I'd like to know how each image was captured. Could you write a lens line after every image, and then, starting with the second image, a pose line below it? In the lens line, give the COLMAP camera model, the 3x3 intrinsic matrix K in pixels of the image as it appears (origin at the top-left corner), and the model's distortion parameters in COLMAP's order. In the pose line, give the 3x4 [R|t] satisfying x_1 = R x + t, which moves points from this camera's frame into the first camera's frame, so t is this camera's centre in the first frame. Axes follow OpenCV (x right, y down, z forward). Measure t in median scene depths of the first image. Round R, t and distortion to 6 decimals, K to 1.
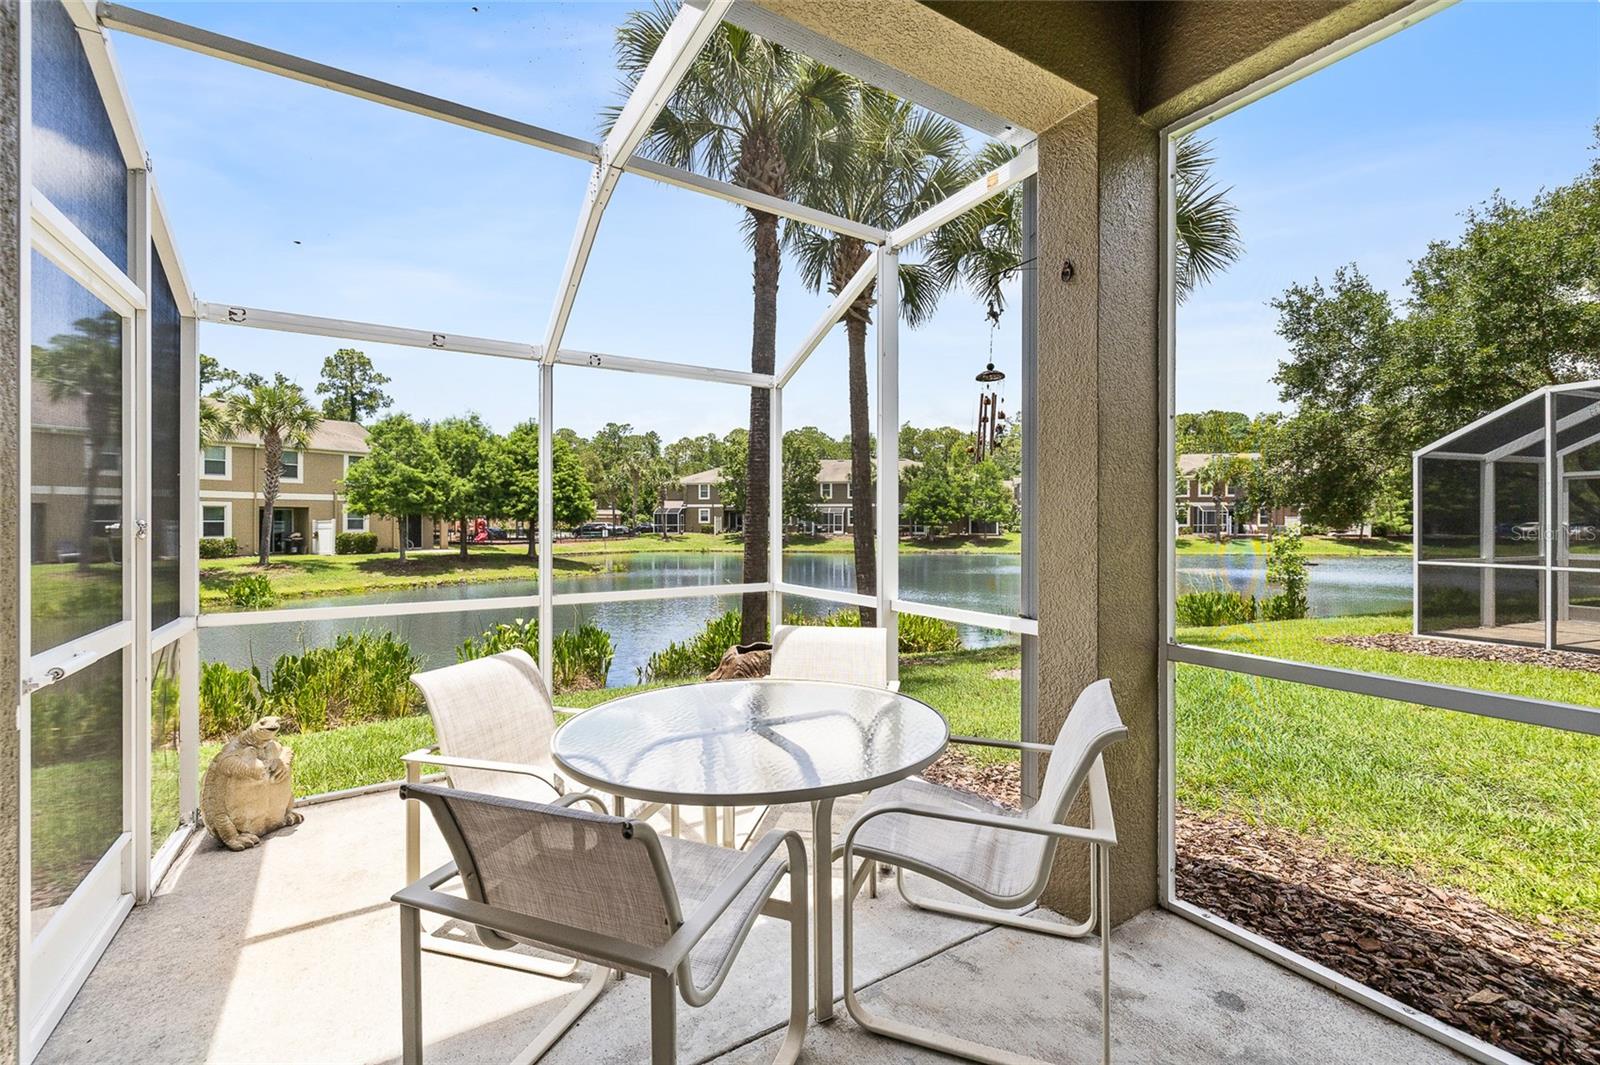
lens RADIAL K [[676.5, 0, 801.5], [0, 676.5, 520.7], [0, 0, 1]] dist [0.000942, 0.000261]
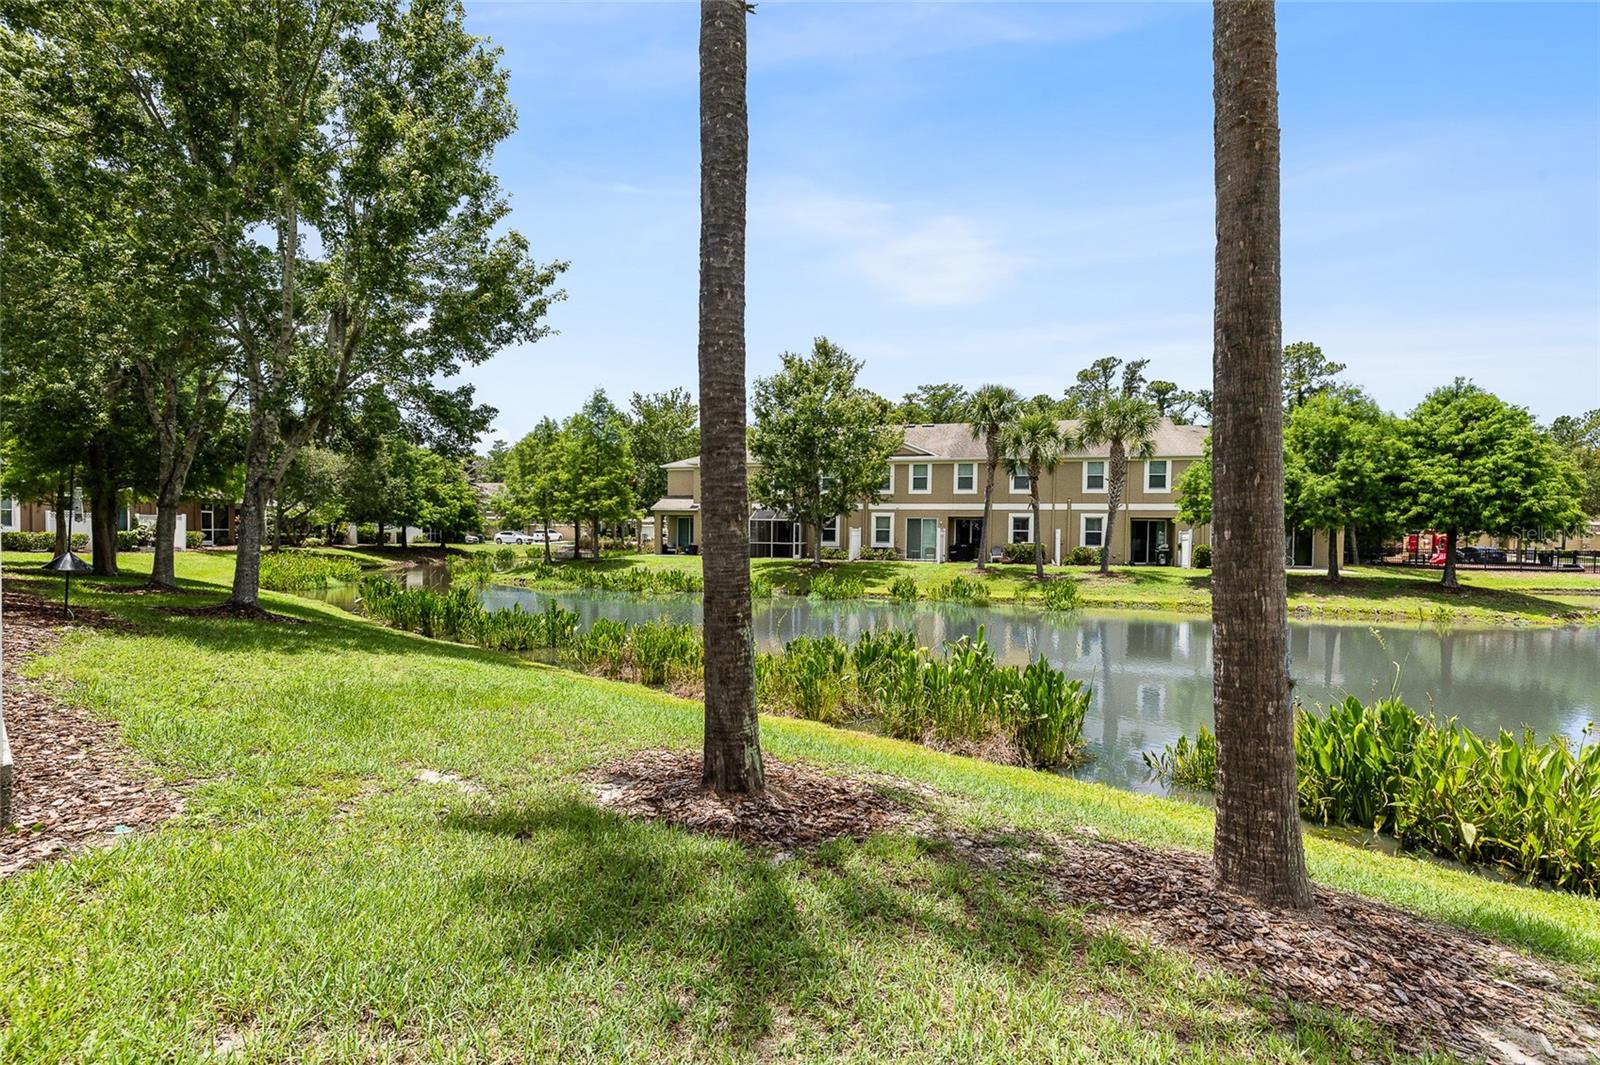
lens RADIAL K [[722.7, 0, 814.4], [0, 722.7, 561.5], [0, 0, 1]] dist [0.000069, 0.000855]
pose [[0.309865, 0.039129, -0.949975, 0.092962], [-0.010638, 0.999233, 0.037688, 0.009196], [0.950721, -0.001572, 0.310044, 0.196268]]
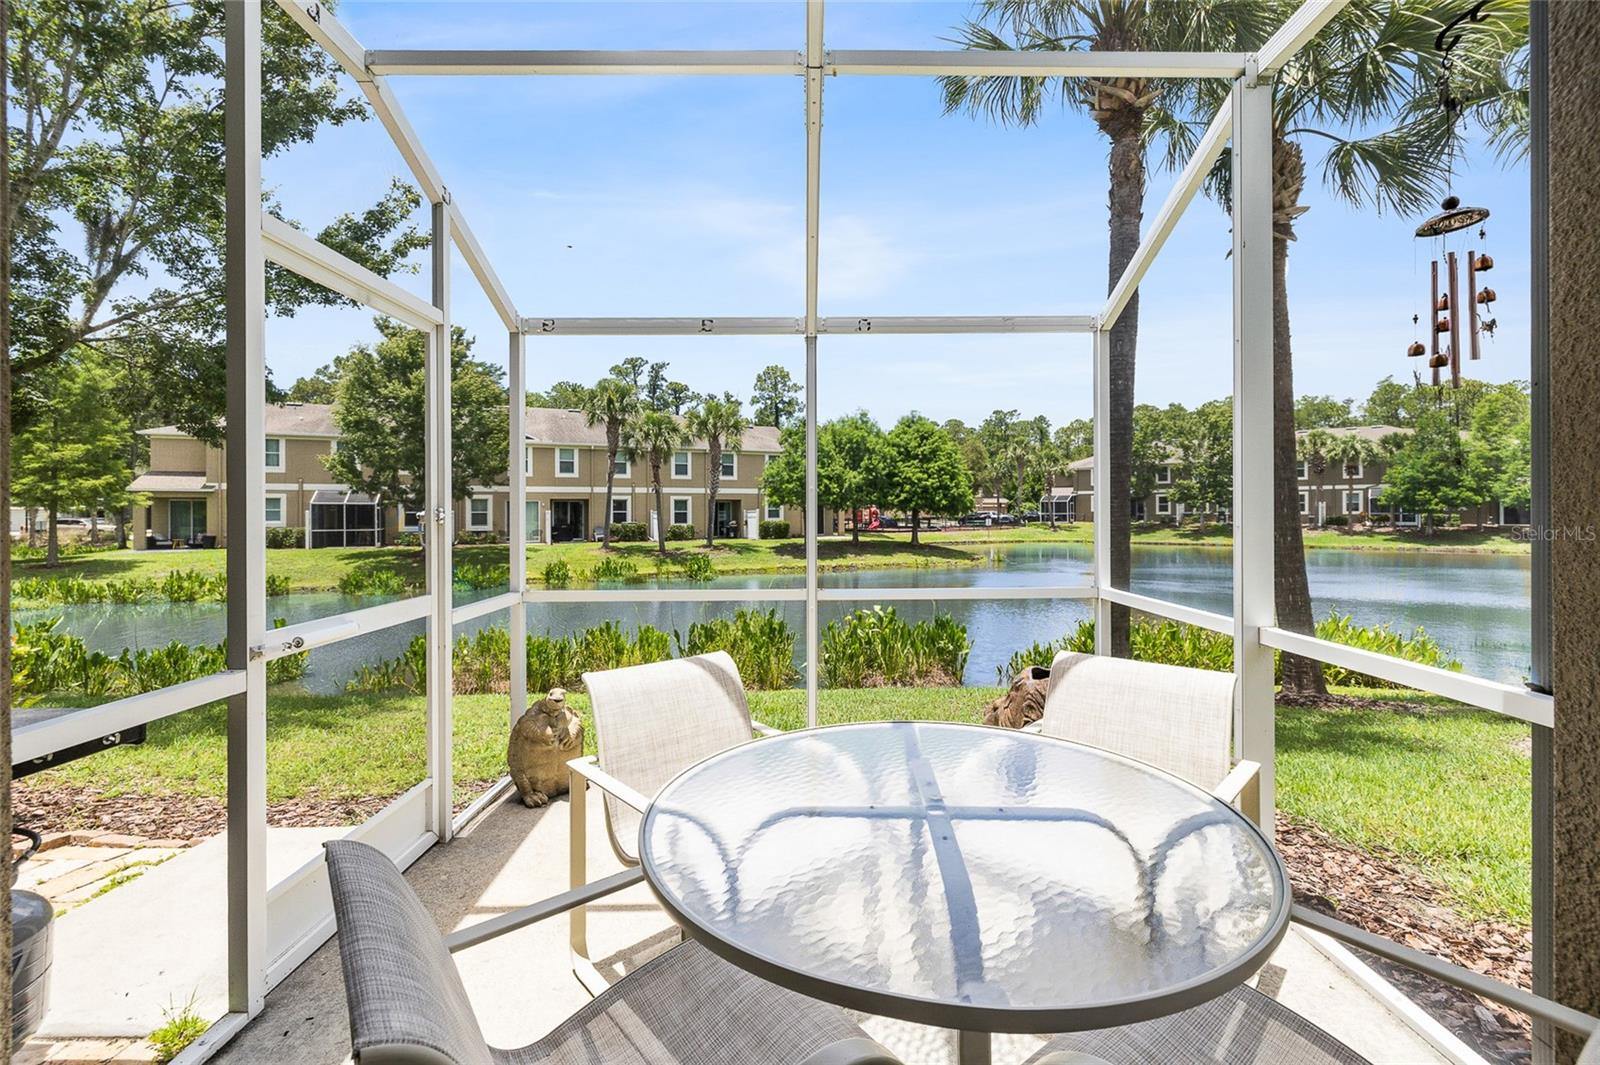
lens RADIAL K [[683.9, 0, 805.1], [0, 683.9, 511.0], [0, 0, 1]] dist [-0.000720, 0.000284]
pose [[0.850836, -0.004580, -0.525412, 0.010242], [0.005767, 0.999983, 0.000622, 0.000441], [0.525400, -0.003560, 0.850848, 0.021671]]
